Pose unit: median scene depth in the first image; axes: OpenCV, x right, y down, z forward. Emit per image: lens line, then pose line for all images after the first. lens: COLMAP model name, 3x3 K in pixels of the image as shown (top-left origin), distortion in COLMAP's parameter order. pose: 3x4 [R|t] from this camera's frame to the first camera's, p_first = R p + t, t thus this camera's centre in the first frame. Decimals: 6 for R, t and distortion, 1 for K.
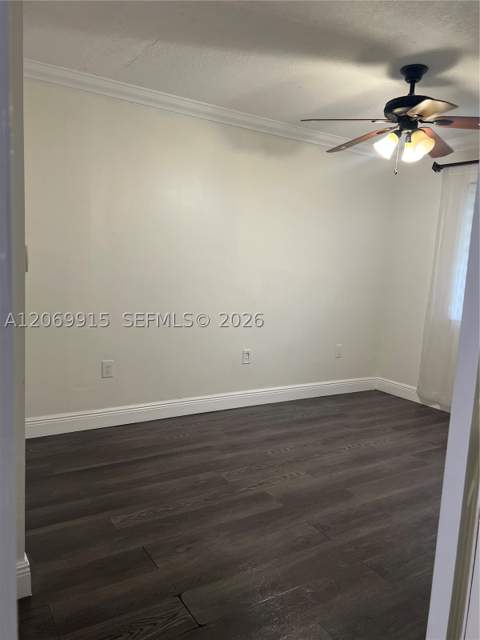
lens RADIAL K [[487.2, 0, 240.1], [0, 487.2, 323.3], [0, 0, 1]] dist [0.075840, -0.015105]
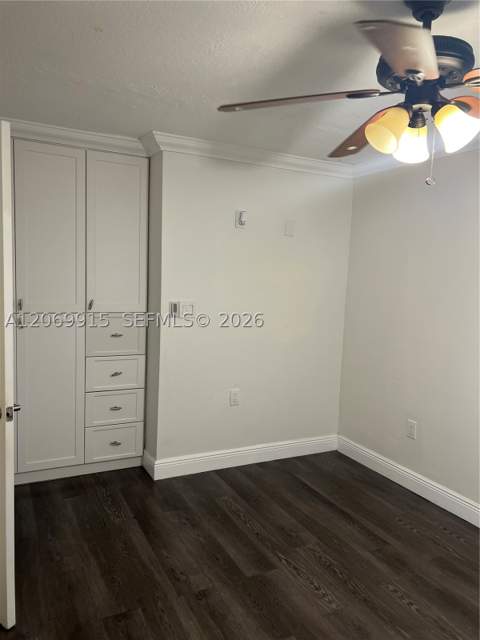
lens RADIAL K [[487.2, 0, 240.1], [0, 487.2, 318.5], [0, 0, 1]] dist [0.075840, -0.015105]
pose [[-0.088236, 0.033822, -0.995525, 0.930849], [-0.168985, 0.984428, 0.048422, -0.145158], [0.981661, 0.172502, -0.081147, 0.895656]]
